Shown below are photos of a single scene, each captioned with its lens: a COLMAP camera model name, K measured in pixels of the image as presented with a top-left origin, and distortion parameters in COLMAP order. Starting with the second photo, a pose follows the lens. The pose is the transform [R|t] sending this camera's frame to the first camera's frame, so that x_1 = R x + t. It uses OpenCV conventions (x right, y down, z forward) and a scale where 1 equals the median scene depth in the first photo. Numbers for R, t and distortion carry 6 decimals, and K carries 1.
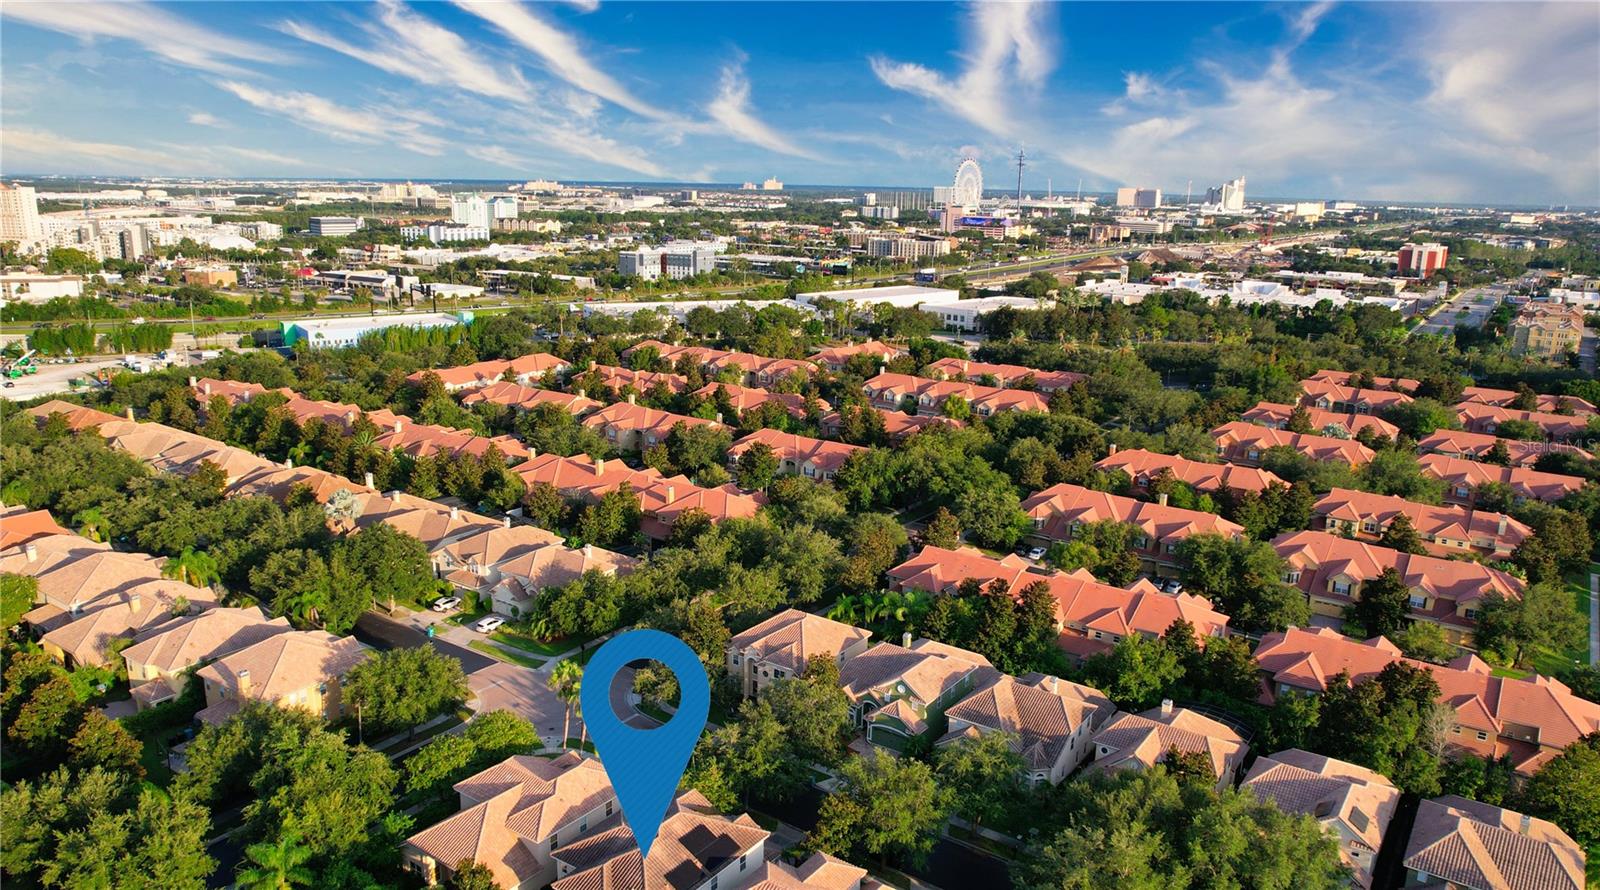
lens RADIAL K [[1133.1, 0, 800.0], [0, 1133.1, 445.0], [0, 0, 1]] dist [0.003114, 0.003109]
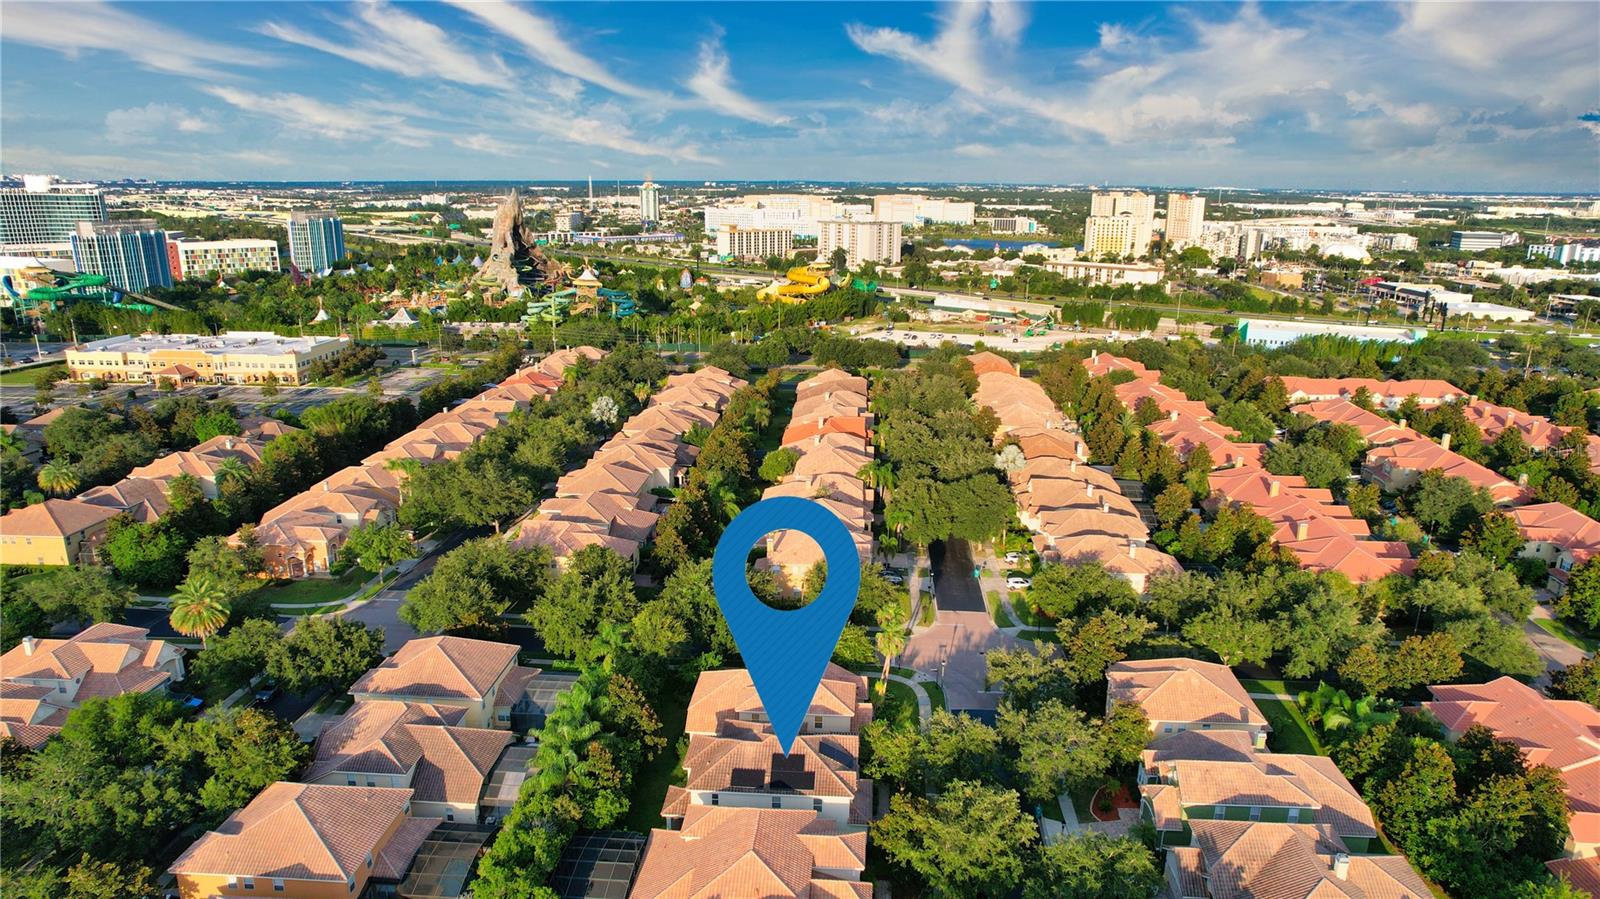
lens RADIAL K [[1045.1, 0, 800.0], [0, 1045.1, 449.5], [0, 0, 1]] dist [-0.001075, 0.002243]
pose [[0.536007, 0.211106, -0.817393, 0.225550], [-0.202932, 0.972060, 0.117979, -0.024598], [0.819460, 0.102637, 0.563871, 0.129757]]
